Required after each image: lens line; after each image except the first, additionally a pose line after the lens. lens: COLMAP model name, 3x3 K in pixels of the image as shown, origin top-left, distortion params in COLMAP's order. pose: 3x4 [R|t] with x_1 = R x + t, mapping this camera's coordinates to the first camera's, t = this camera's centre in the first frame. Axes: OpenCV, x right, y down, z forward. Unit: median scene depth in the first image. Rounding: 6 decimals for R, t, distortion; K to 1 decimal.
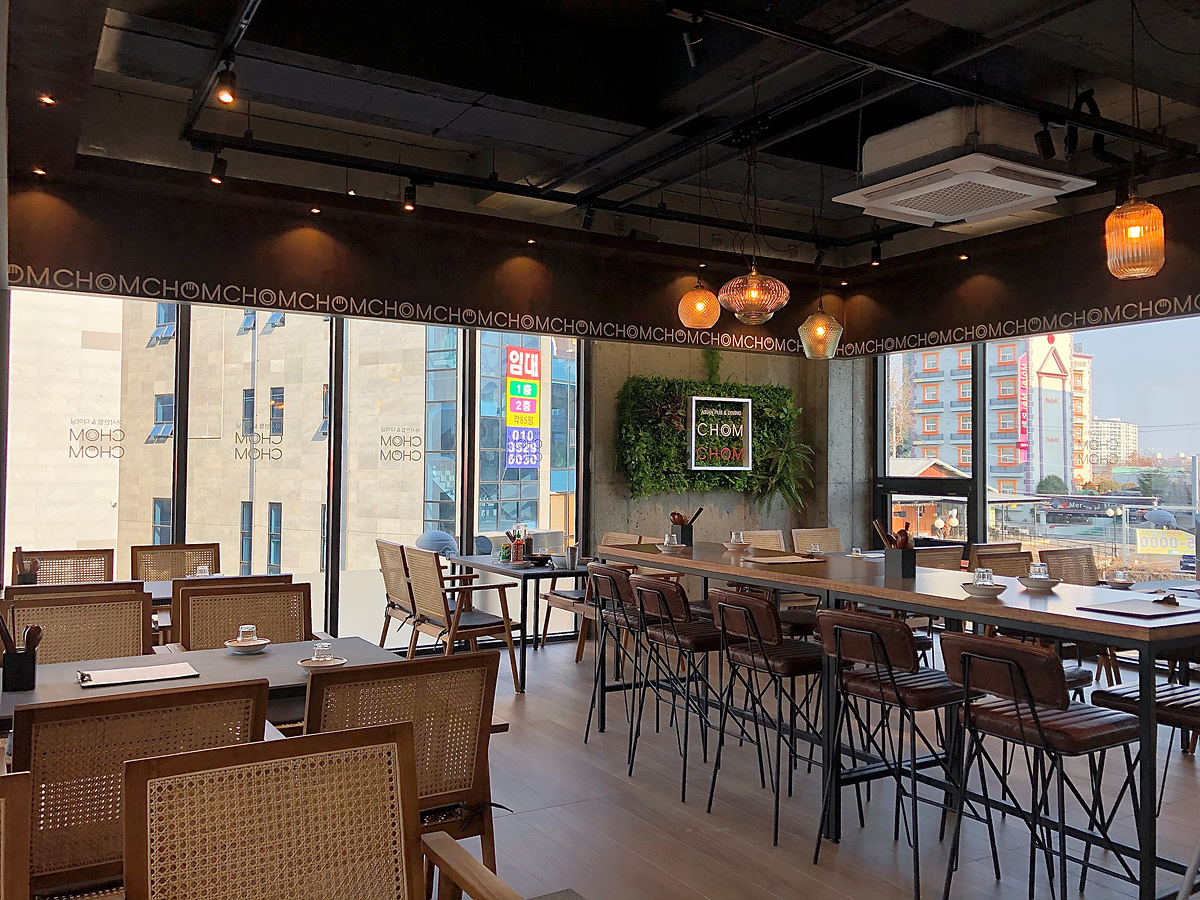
lens RADIAL K [[971.6, 0, 600.0], [0, 971.6, 450.0], [0, 0, 1]] dist [0.014777, 0.002255]
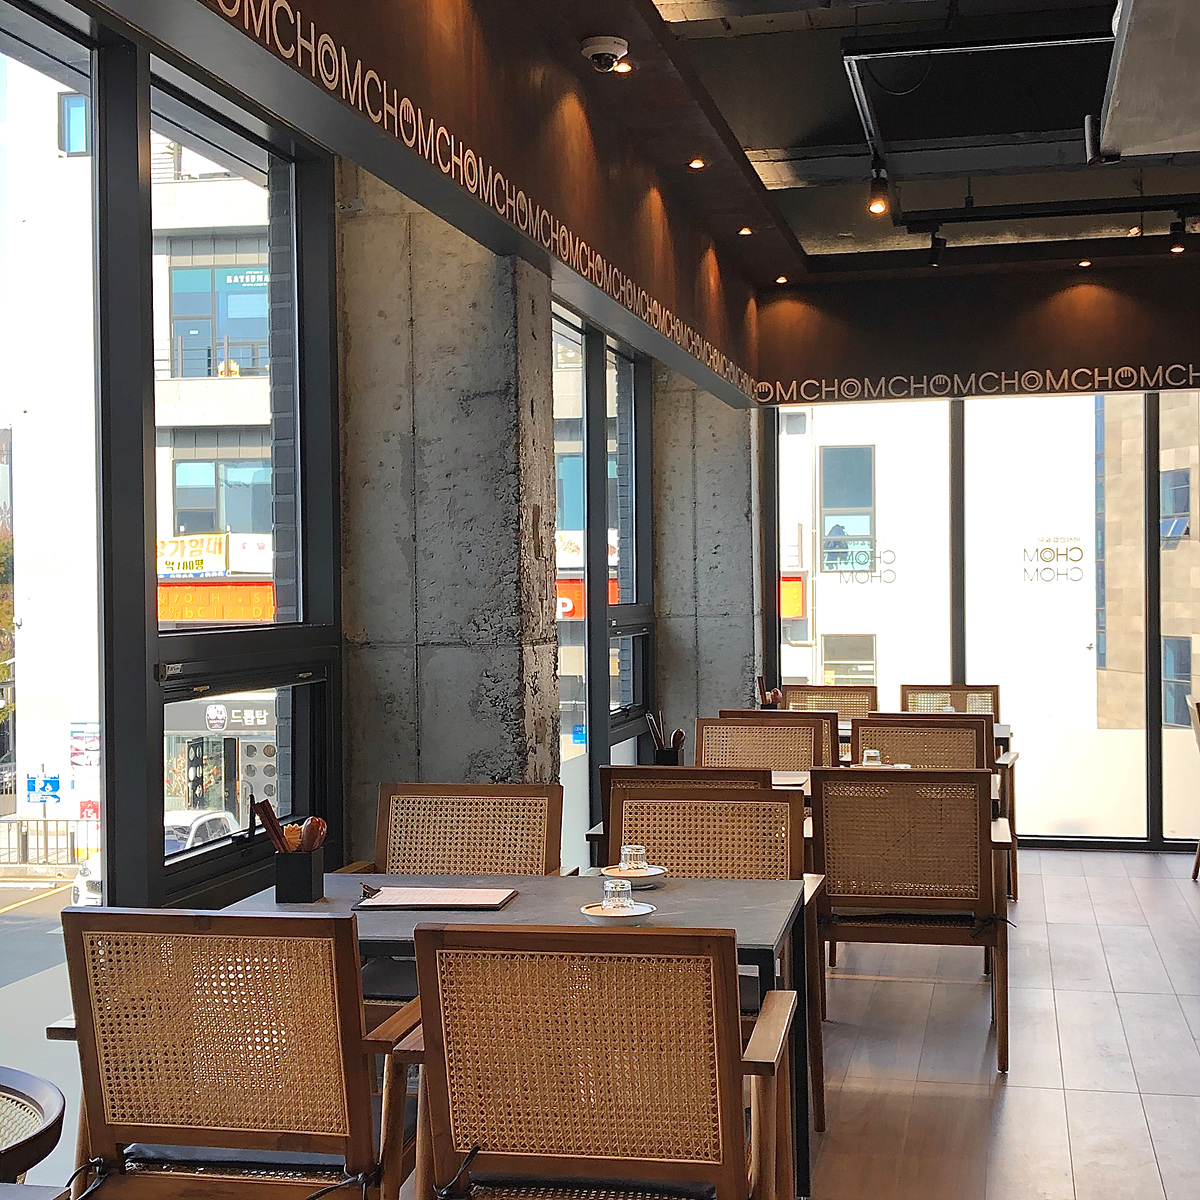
lens RADIAL K [[1716.9, 0, 600.0], [0, 1716.9, 600.0], [0, 0, 1]] dist [0.023123, 0.048971]
pose [[0.712740, -0.008335, -0.701379, 0.901884], [0.027387, 0.999498, 0.015954, -0.017102], [0.700893, -0.030580, 0.712610, -0.611097]]
